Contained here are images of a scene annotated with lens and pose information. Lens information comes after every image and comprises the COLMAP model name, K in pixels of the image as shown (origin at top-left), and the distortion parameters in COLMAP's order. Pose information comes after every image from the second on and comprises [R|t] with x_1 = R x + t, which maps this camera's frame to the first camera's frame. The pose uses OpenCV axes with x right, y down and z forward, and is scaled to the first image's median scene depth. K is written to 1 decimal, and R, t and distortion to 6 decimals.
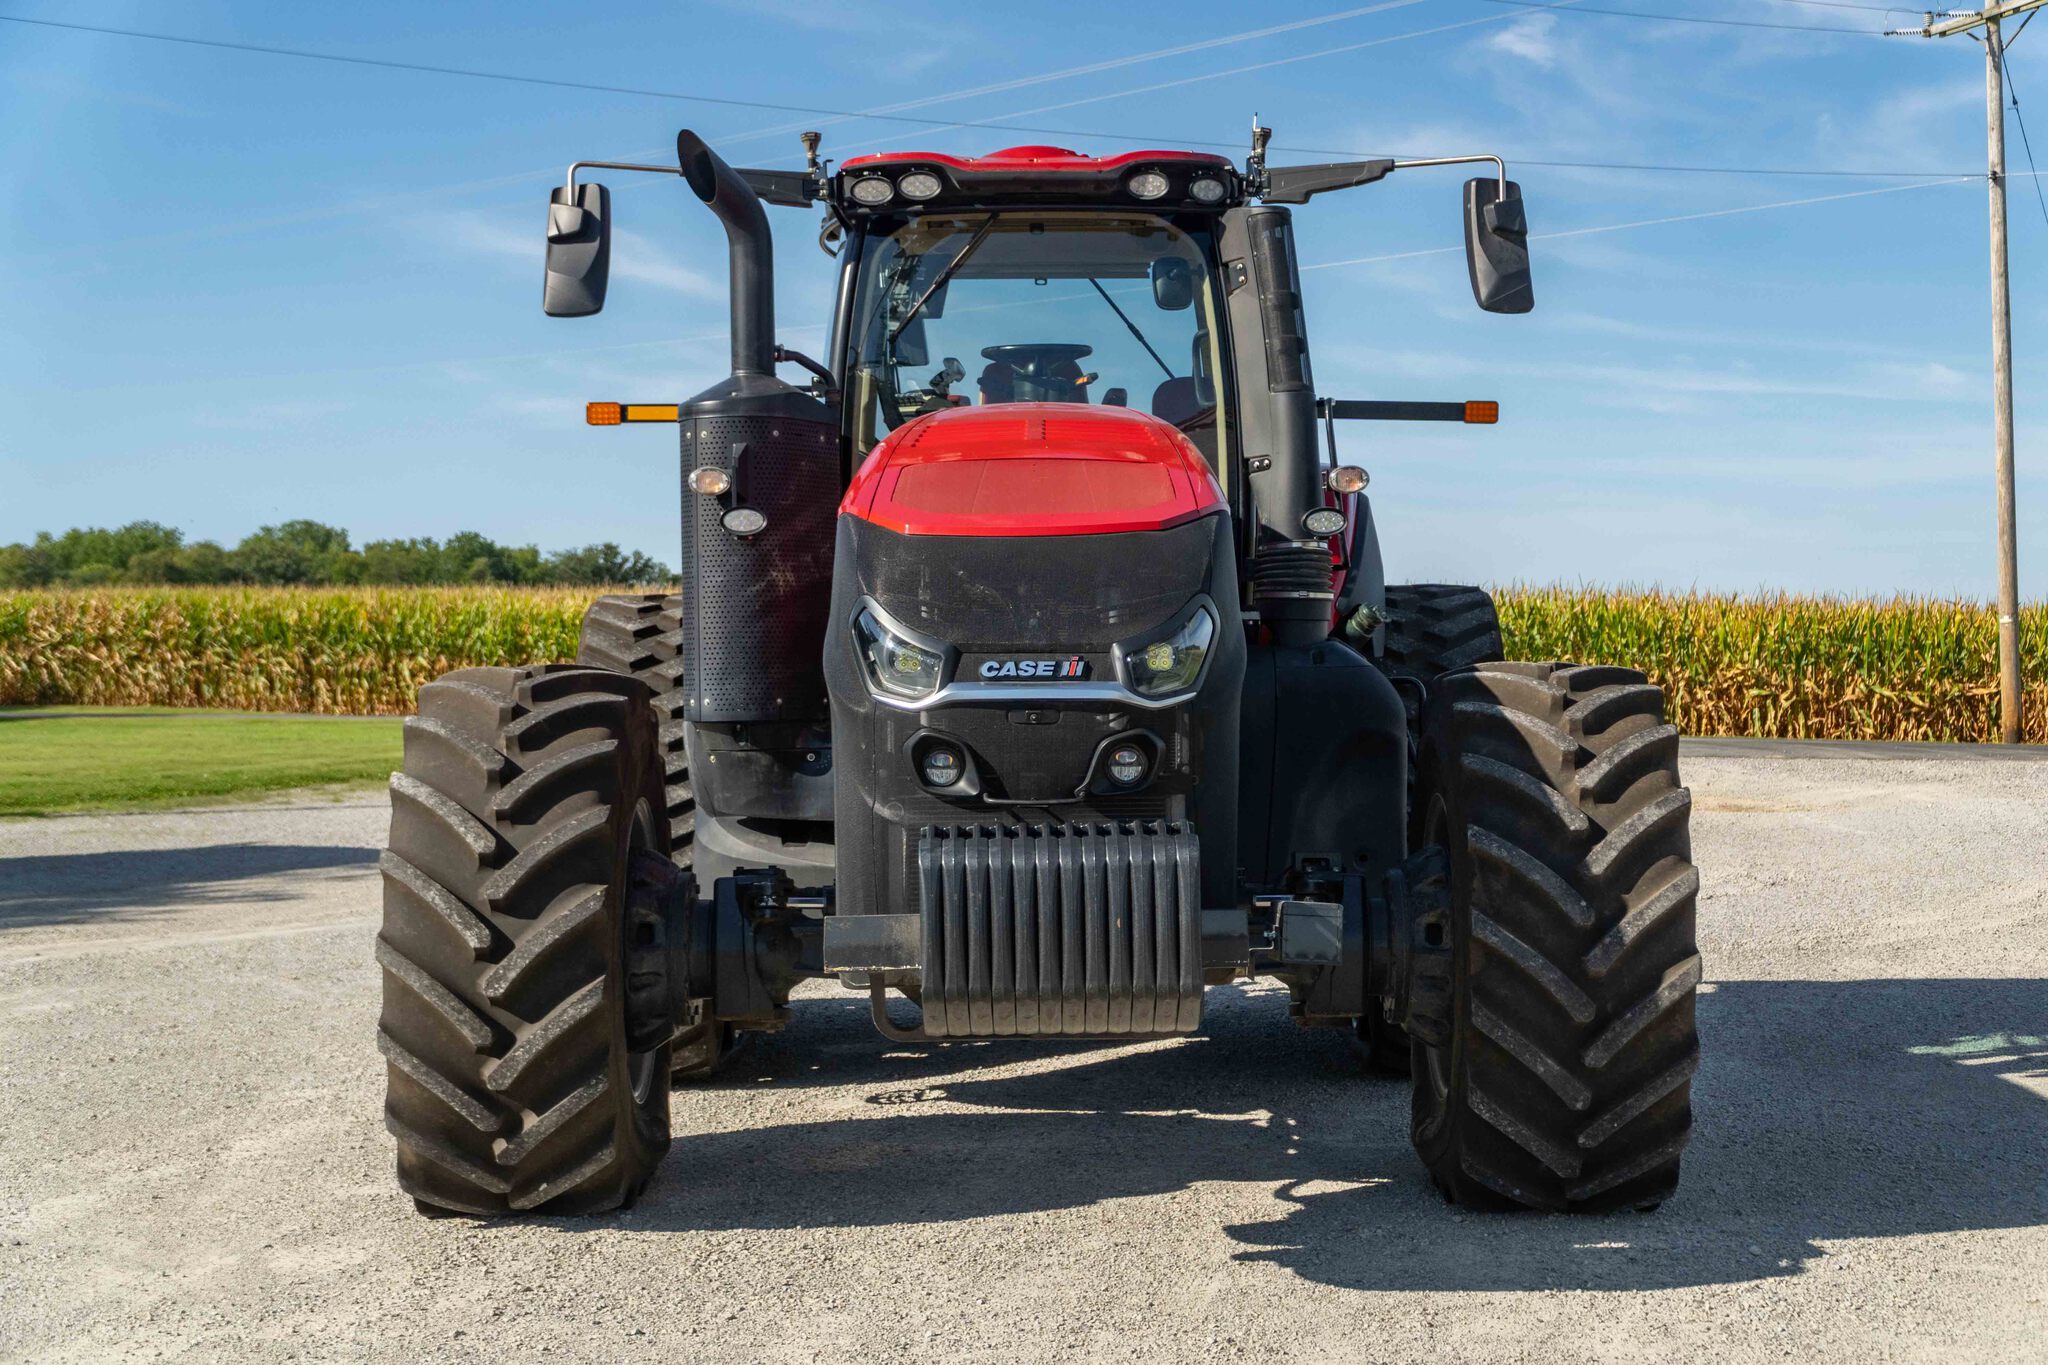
lens RADIAL K [[3173.4, 0, 1016.3], [0, 3173.4, 643.9], [0, 0, 1]] dist [0.083133, -0.057741]
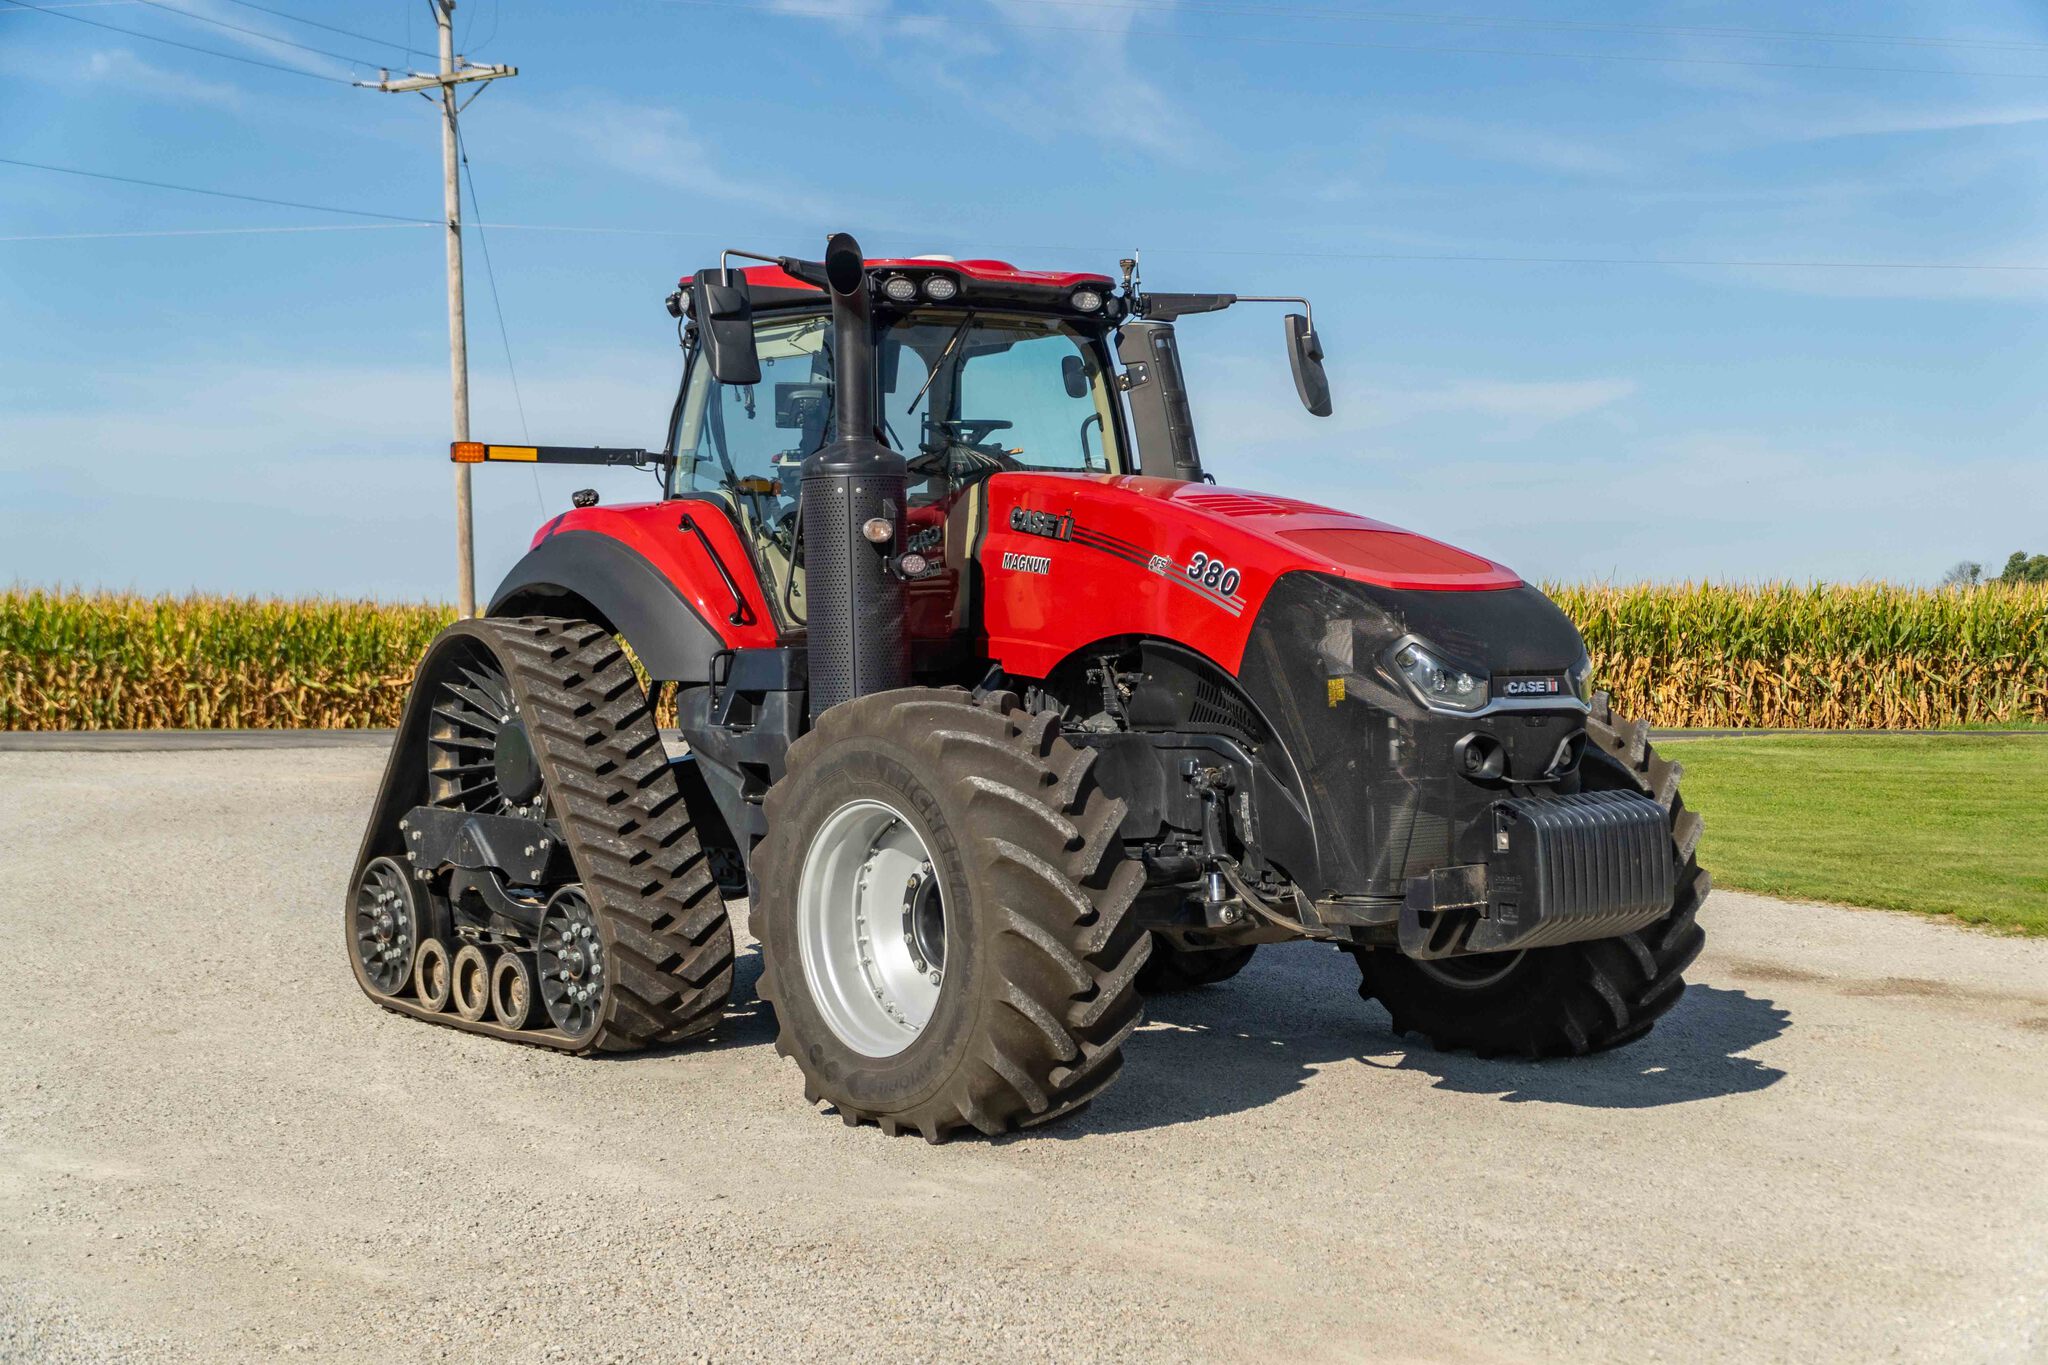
lens RADIAL K [[3173.4, 0, 1016.3], [0, 3173.4, 643.9], [0, 0, 1]] dist [0.083133, -0.057741]
pose [[0.766904, -0.003973, 0.641750, -0.784145], [0.000876, 0.999986, 0.005144, -0.013641], [-0.641761, -0.003383, 0.766897, 0.045760]]
